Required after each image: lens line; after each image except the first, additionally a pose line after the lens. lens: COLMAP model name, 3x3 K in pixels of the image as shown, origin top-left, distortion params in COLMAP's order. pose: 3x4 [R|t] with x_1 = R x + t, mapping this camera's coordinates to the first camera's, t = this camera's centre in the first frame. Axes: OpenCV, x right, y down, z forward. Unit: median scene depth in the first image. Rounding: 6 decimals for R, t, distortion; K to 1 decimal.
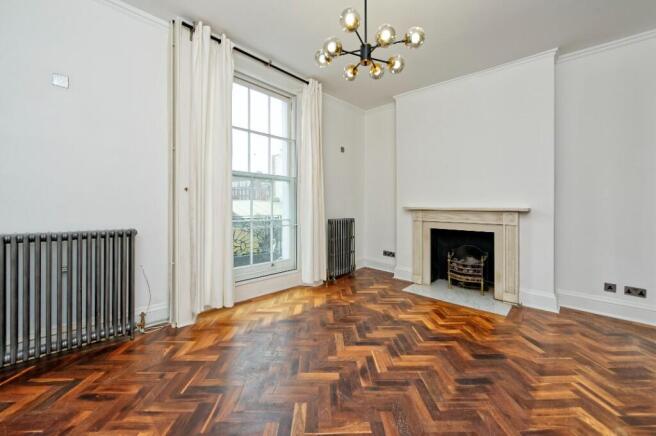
lens RADIAL K [[261.0, 0, 330.6], [0, 261.0, 212.9], [0, 0, 1]] dist [-0.002449, -0.000152]
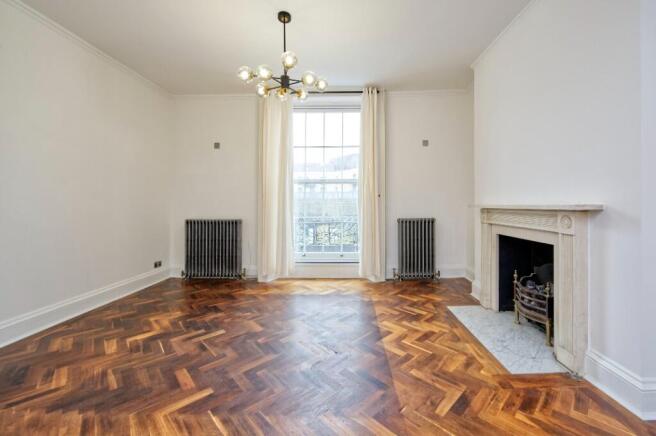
lens RADIAL K [[261.0, 0, 331.4], [0, 261.0, 211.9], [0, 0, 1]] dist [-0.002449, -0.000152]
pose [[0.668835, 0.007122, -0.743376, 0.726892], [-0.008394, 0.999963, 0.002028, 0.000183], [0.743363, 0.004884, 0.668870, 0.204821]]
